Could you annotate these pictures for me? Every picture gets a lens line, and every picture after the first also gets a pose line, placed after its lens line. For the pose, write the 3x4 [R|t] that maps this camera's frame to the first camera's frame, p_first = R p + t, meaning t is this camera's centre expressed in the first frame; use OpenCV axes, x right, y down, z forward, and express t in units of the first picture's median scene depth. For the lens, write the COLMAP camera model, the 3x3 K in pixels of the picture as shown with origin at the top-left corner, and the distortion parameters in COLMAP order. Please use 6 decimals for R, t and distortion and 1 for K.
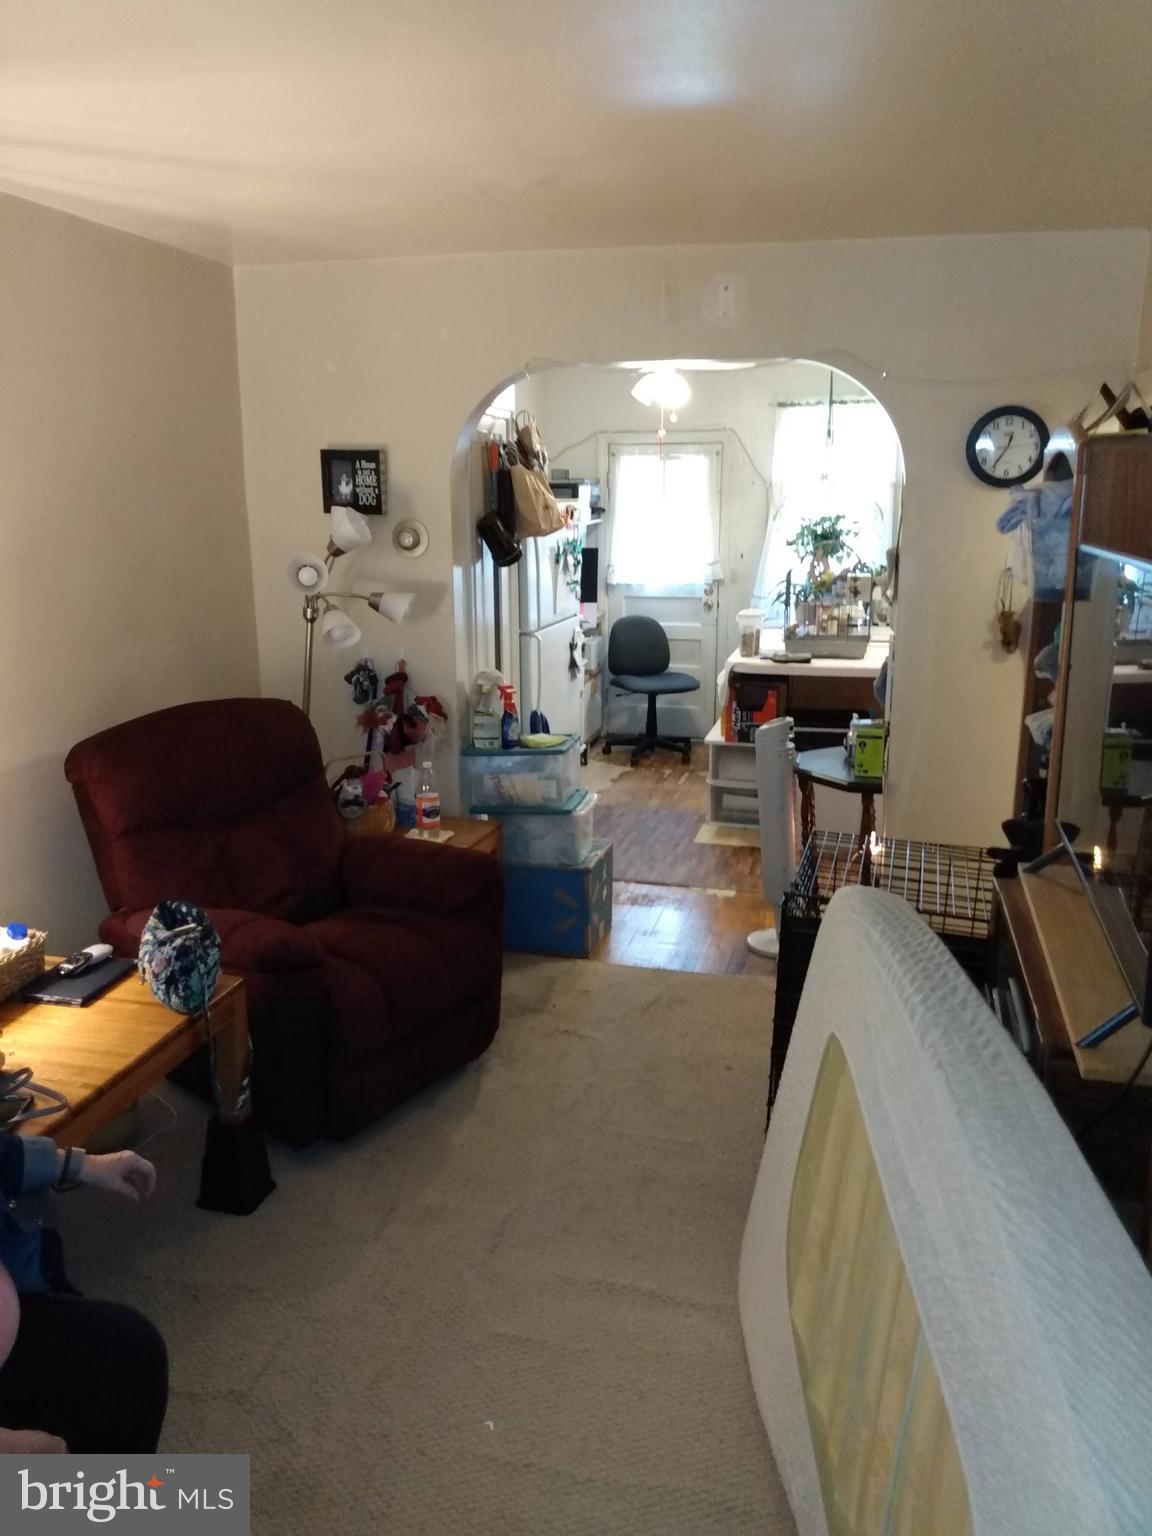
lens RADIAL K [[1177.4, 0, 581.4], [0, 1177.4, 763.6], [0, 0, 1]] dist [0.085154, -0.158620]
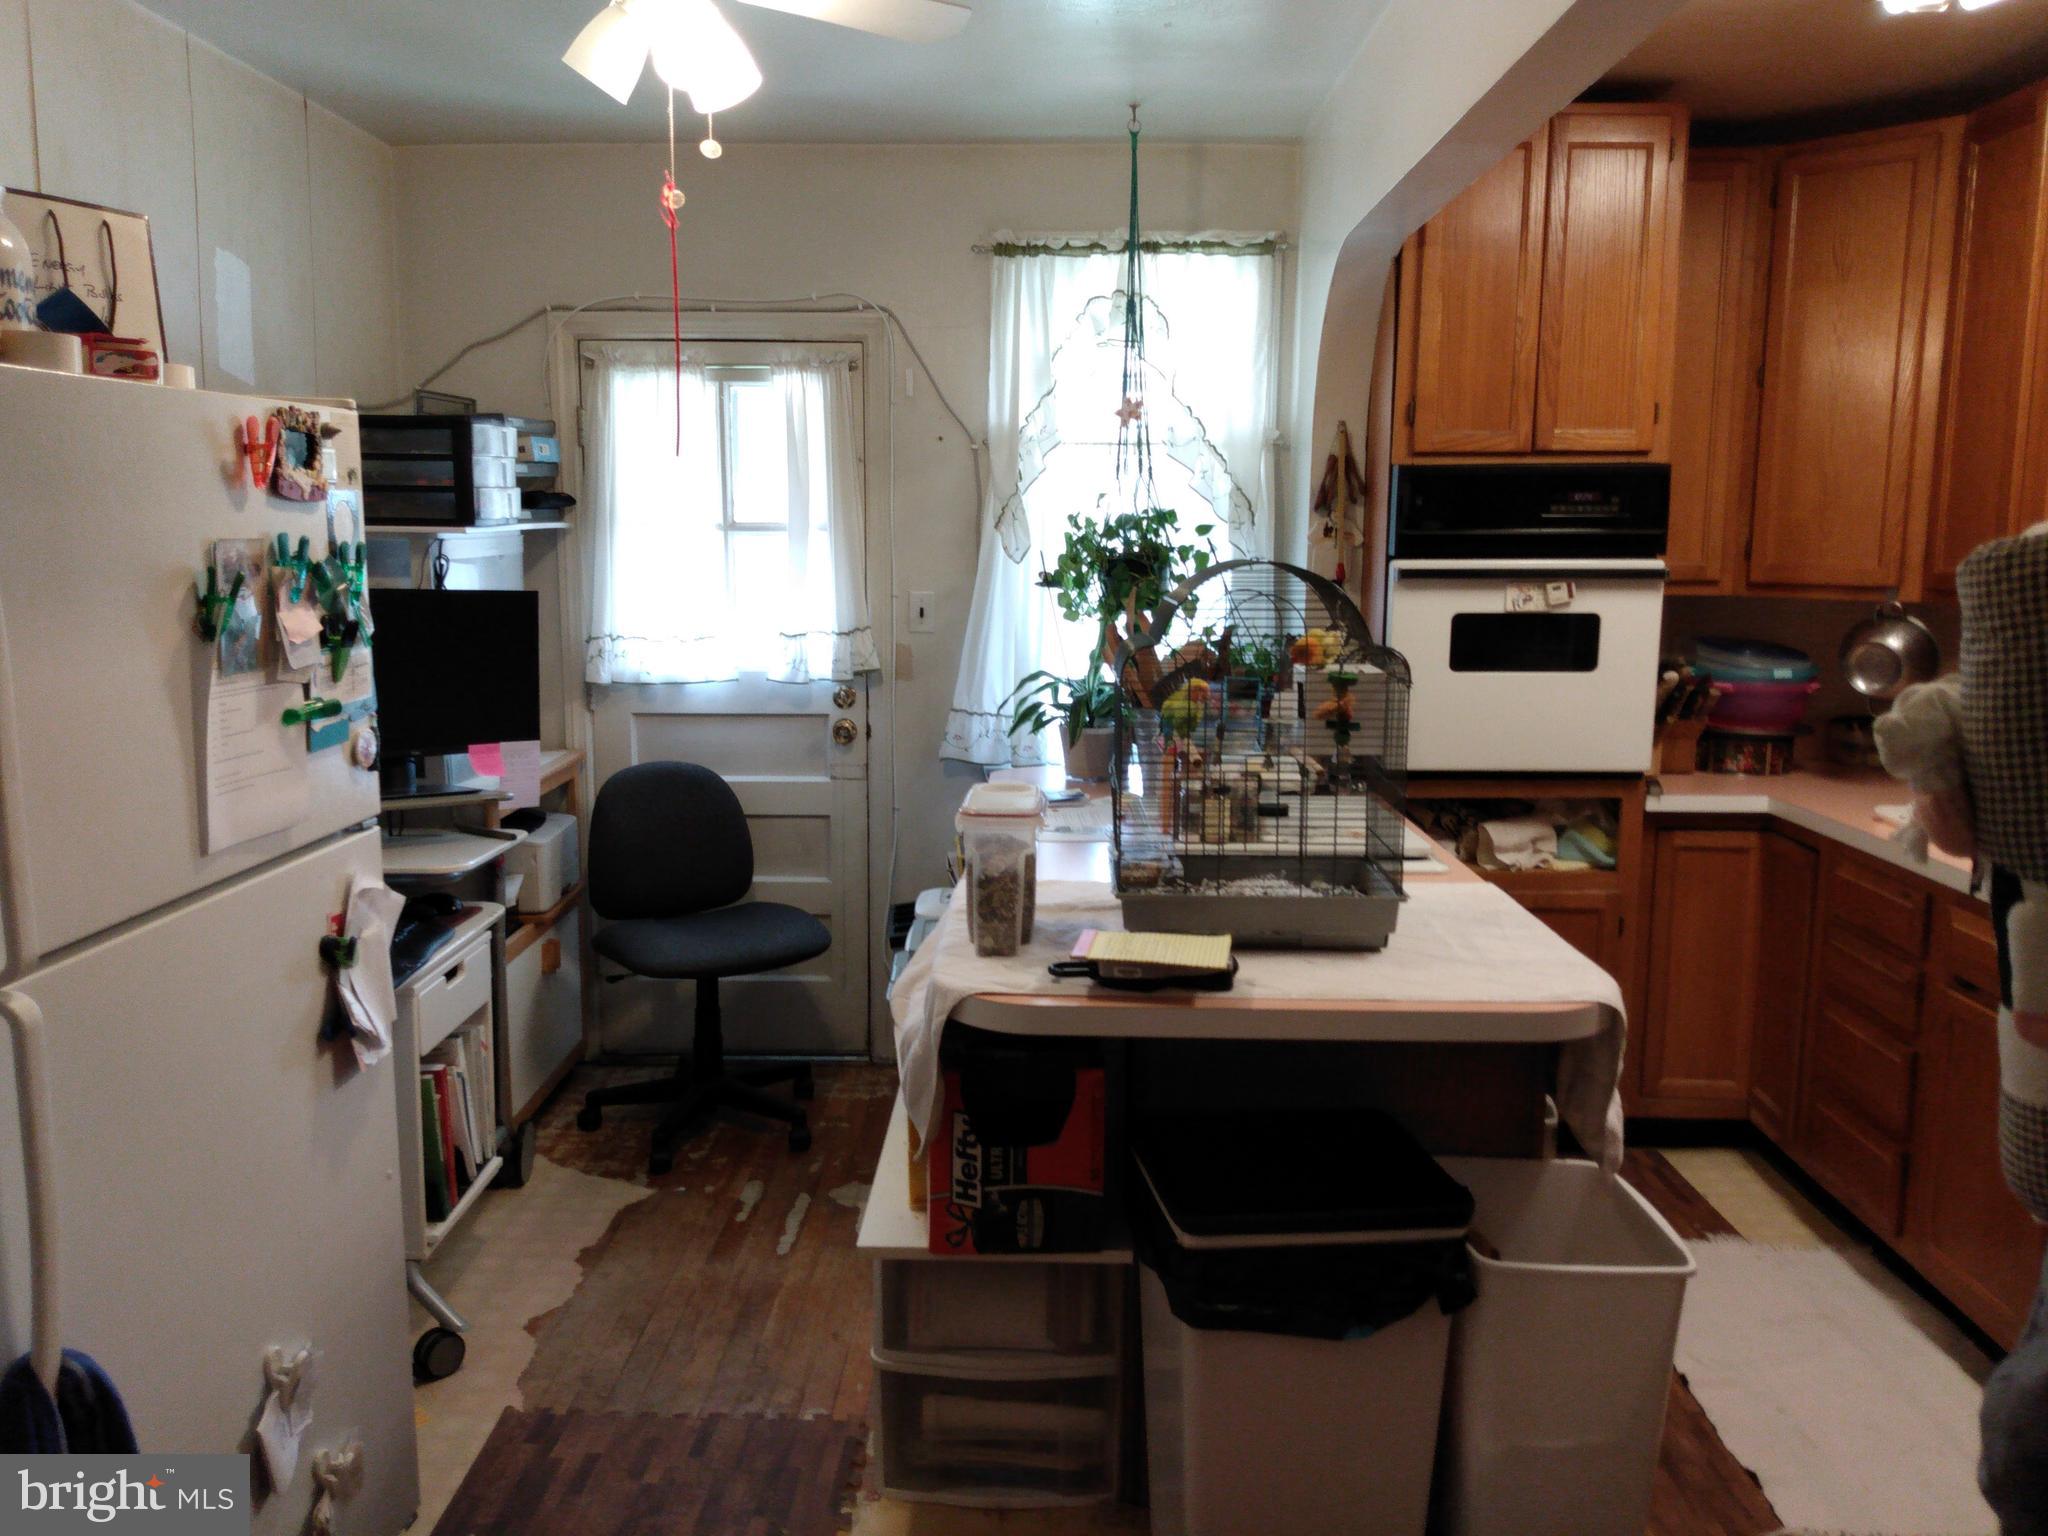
lens RADIAL K [[1569.9, 0, 1014.2], [0, 1569.9, 737.6], [0, 0, 1]] dist [0.085154, -0.158620]
pose [[0.975572, -0.023624, 0.218405, 0.049151], [0.045139, 0.994544, -0.094049, -0.083696], [-0.214991, 0.101610, 0.971316, 0.489909]]
